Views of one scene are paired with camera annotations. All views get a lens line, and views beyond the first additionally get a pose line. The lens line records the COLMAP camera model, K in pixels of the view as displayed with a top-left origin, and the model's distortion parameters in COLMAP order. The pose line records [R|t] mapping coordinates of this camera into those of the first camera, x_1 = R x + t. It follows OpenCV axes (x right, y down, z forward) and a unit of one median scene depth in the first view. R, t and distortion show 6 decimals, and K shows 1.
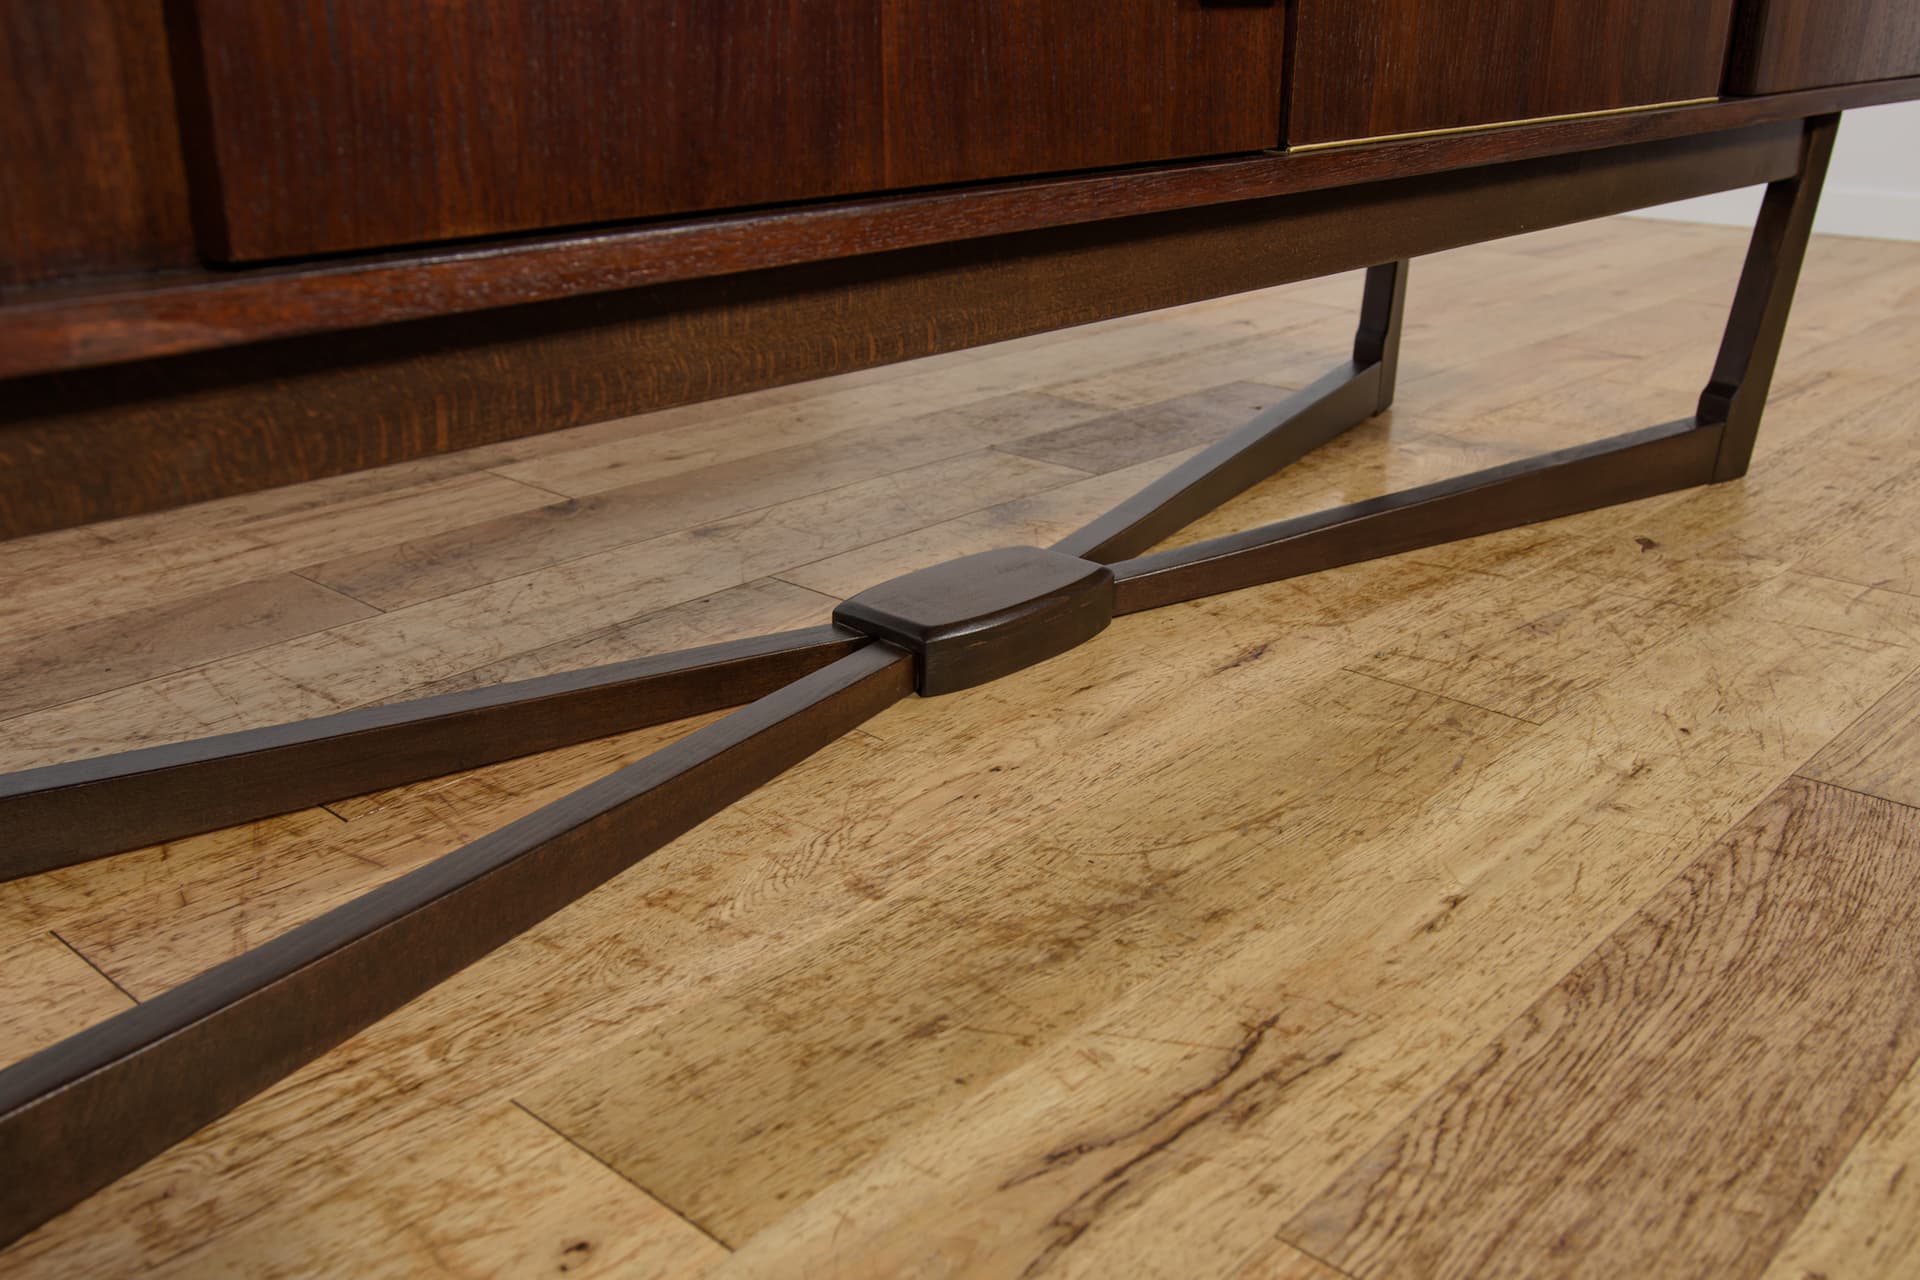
lens RADIAL K [[1788.8, 0, 965.0], [0, 1788.8, 651.6], [0, 0, 1]] dist [-0.050600, 0.083658]
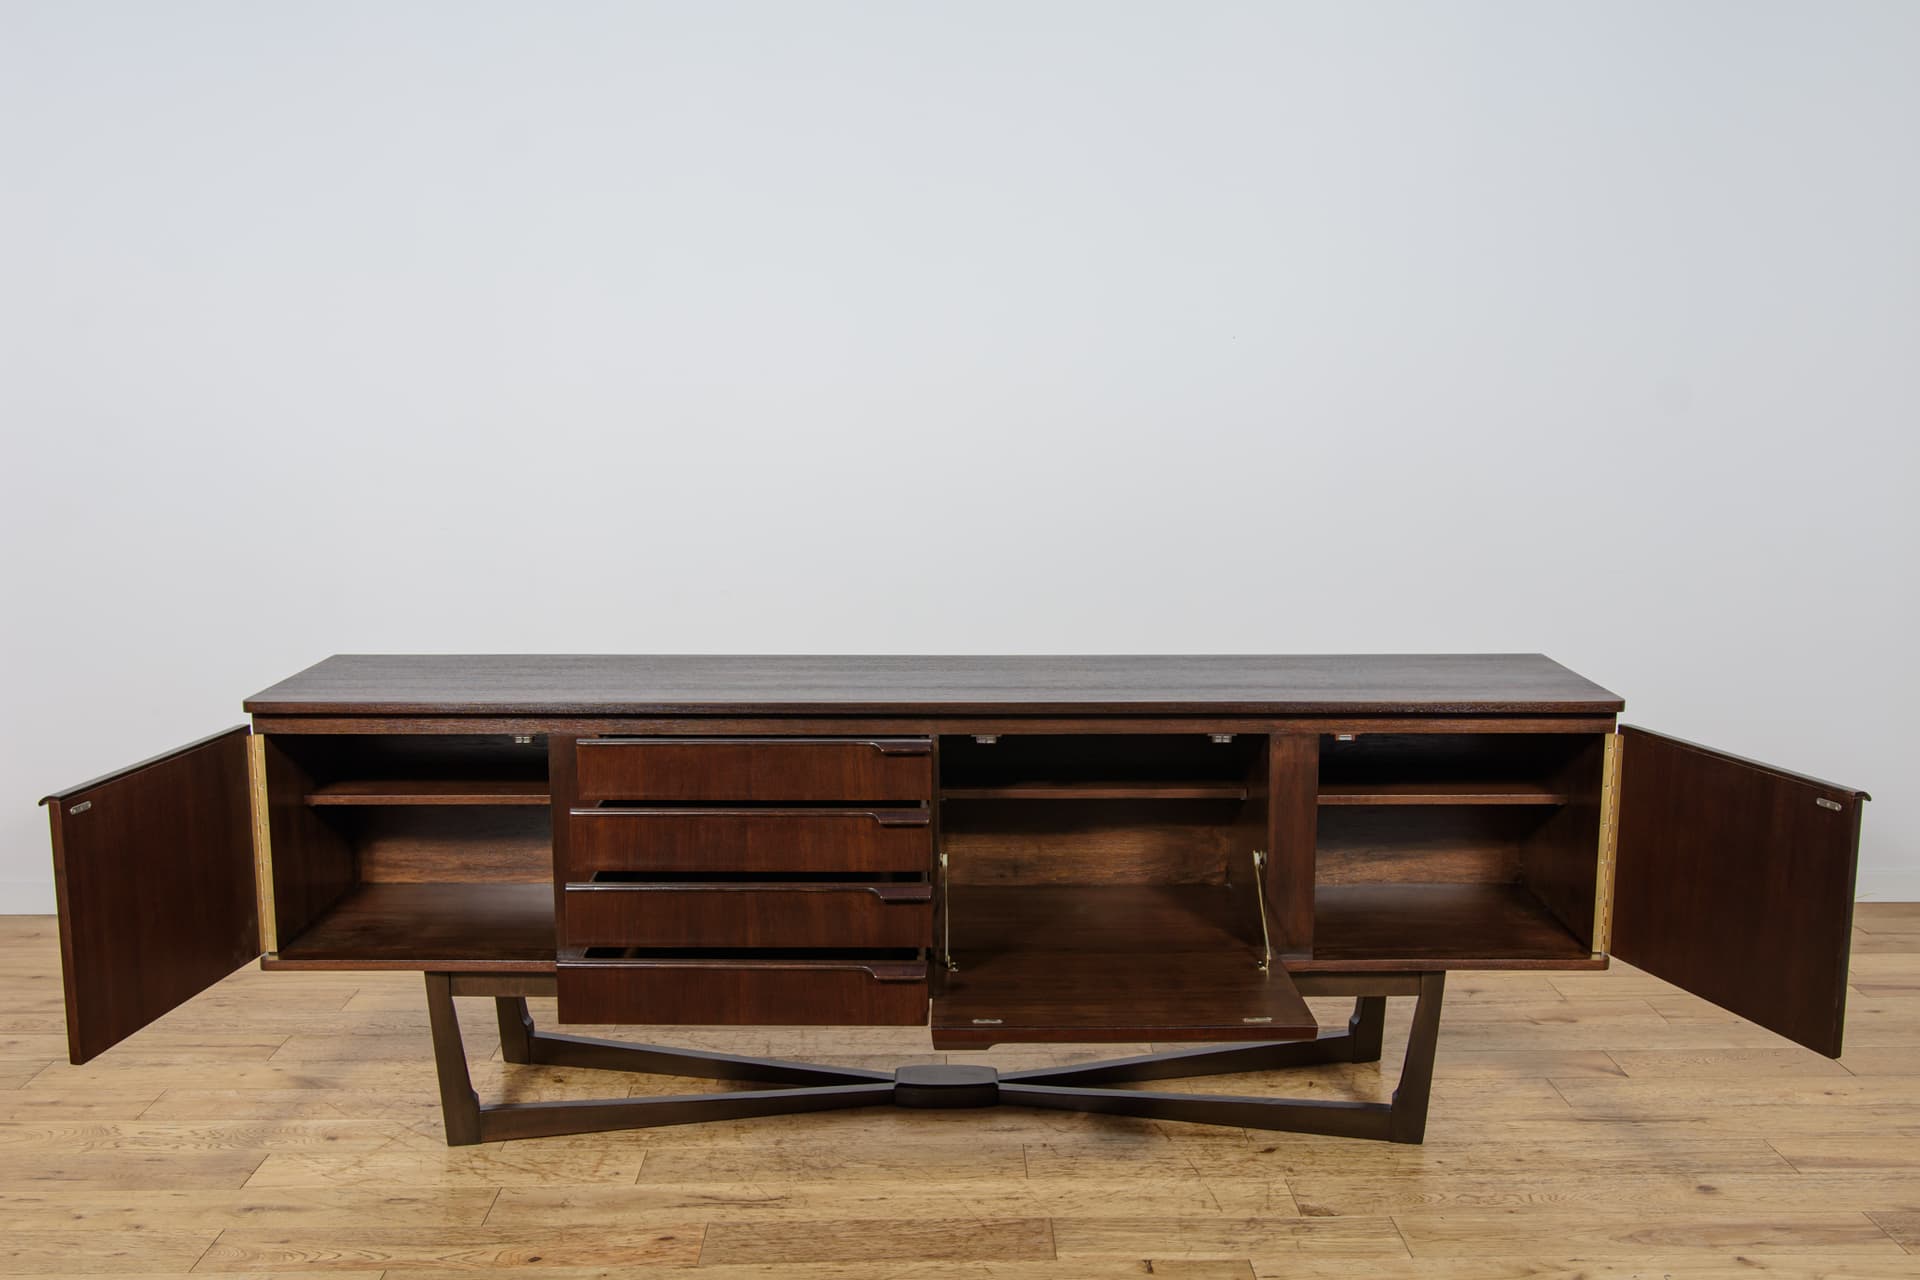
lens RADIAL K [[1833.3, 0, 968.5], [0, 1833.3, 655.5], [0, 0, 1]] dist [-0.030993, 0.075659]
pose [[0.690403, 0.109831, -0.715039, 2.781348], [-0.255875, 0.961590, -0.099358, -0.545860], [0.676662, 0.251557, 0.691988, -1.521887]]
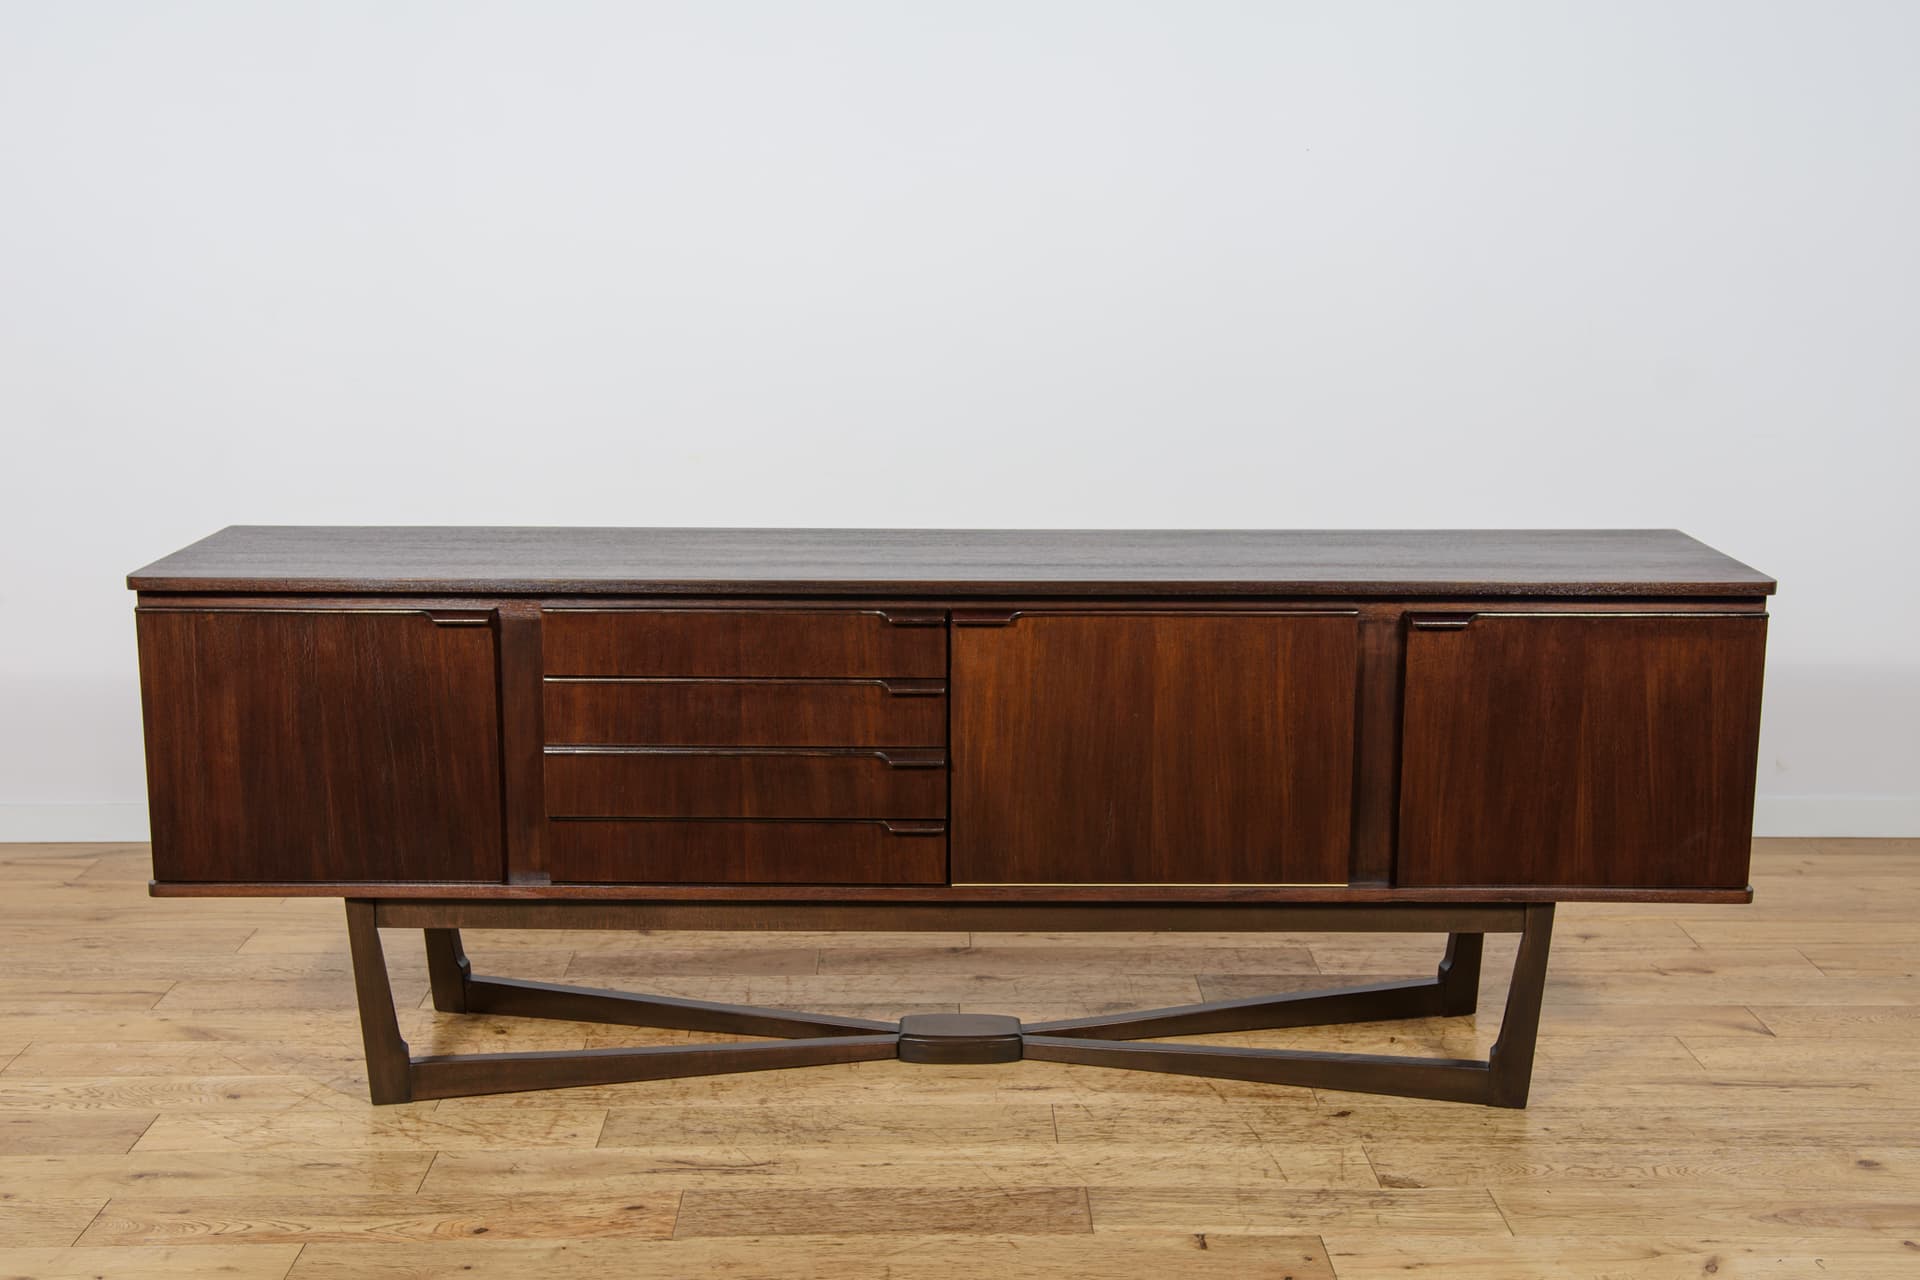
lens RADIAL K [[2248.9, 0, 951.3], [0, 2248.9, 641.6], [0, 0, 1]] dist [0.022872, 0.113849]
pose [[0.684636, 0.139674, -0.715377, 2.852963], [-0.259987, 0.963705, -0.060656, -0.476599], [0.680940, 0.227516, 0.696101, -1.623049]]
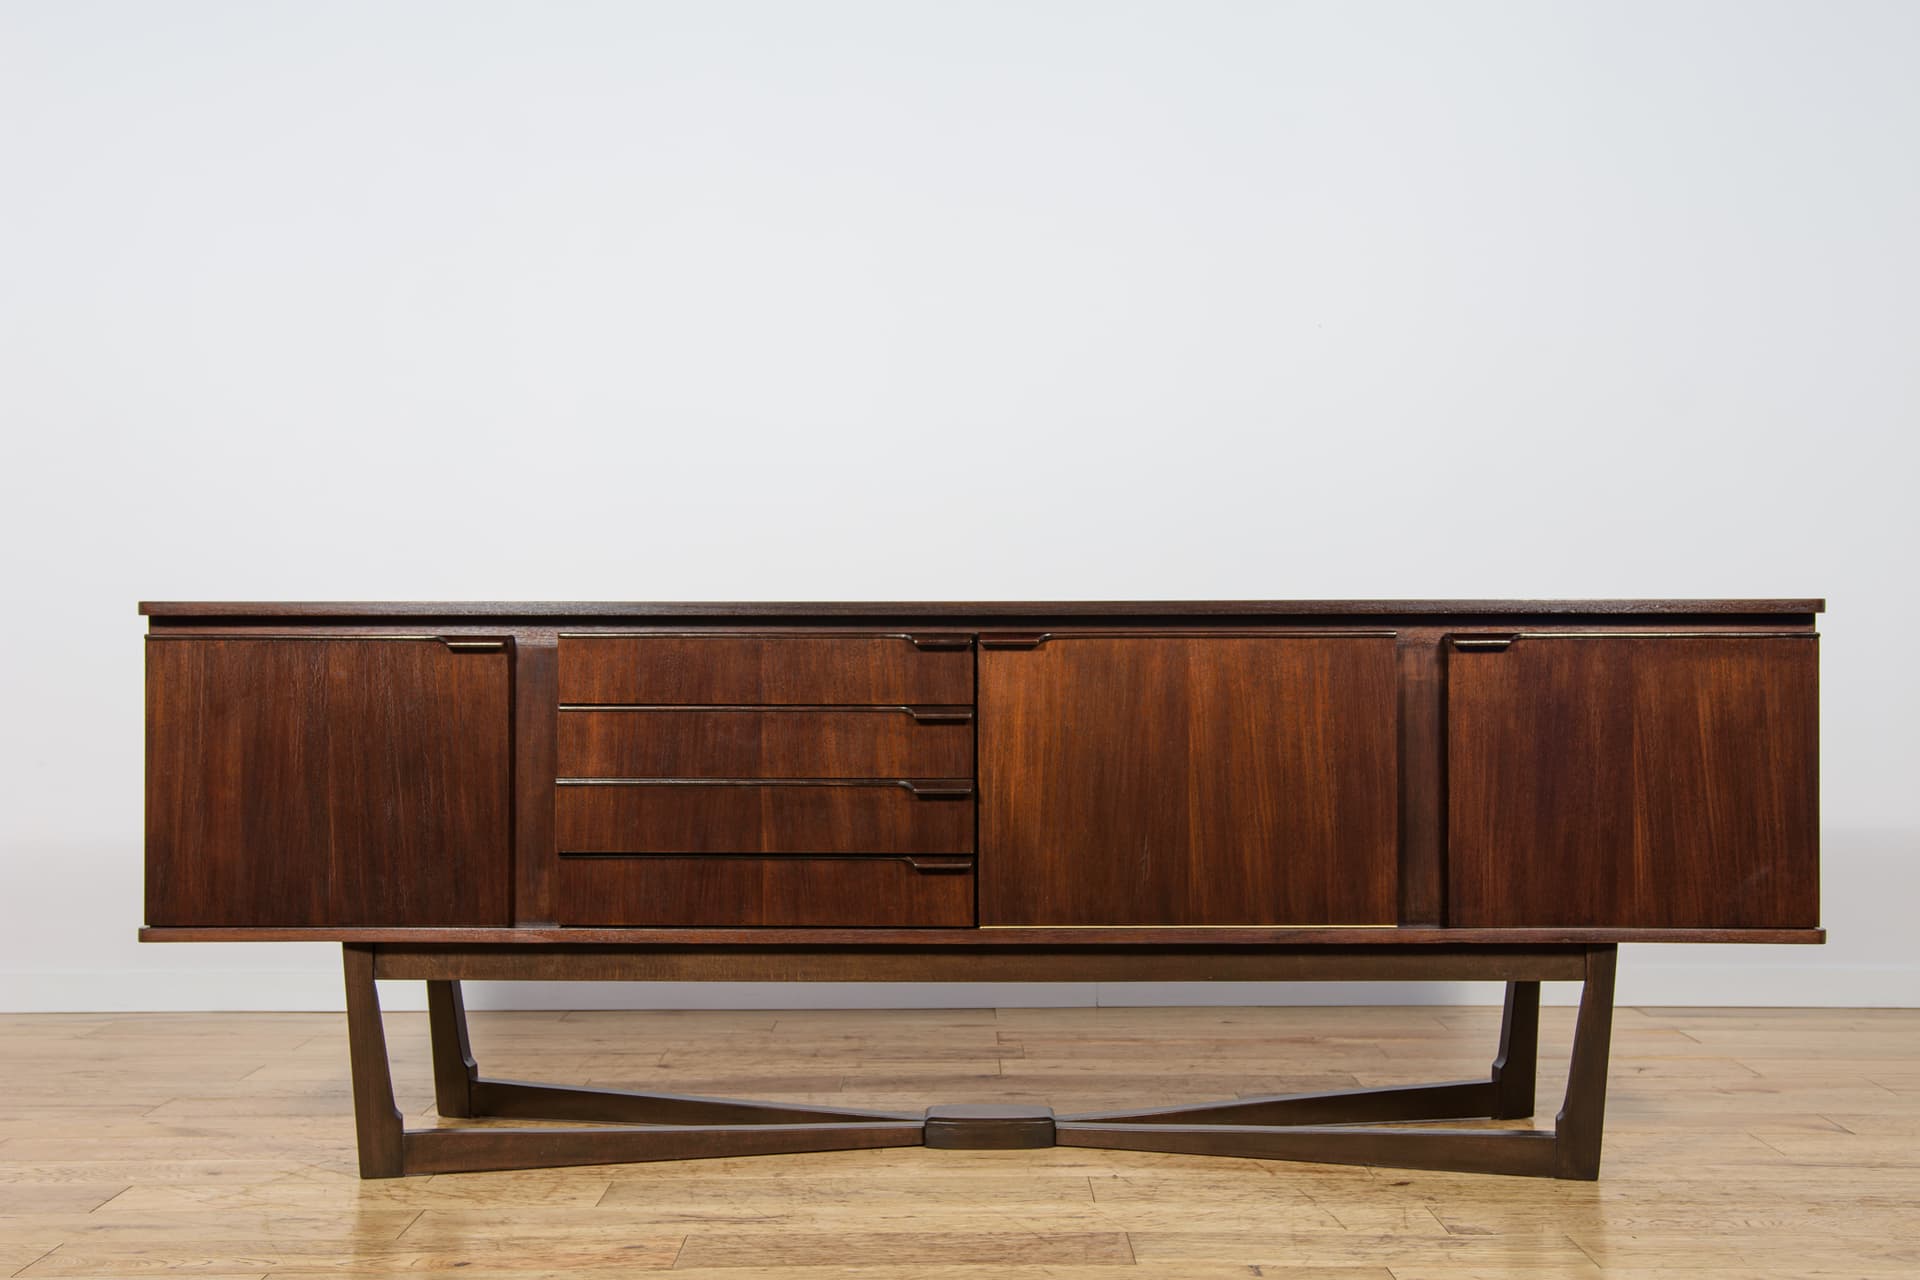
lens RADIAL K [[2070.0, 0, 967.9], [0, 2070.0, 653.4], [0, 0, 1]] dist [-0.001459, 0.119469]
pose [[0.679050, -0.008438, -0.734043, 2.621972], [-0.258944, 0.932906, -0.250267, 0.112921], [0.686905, 0.360020, 0.631306, -1.153325]]
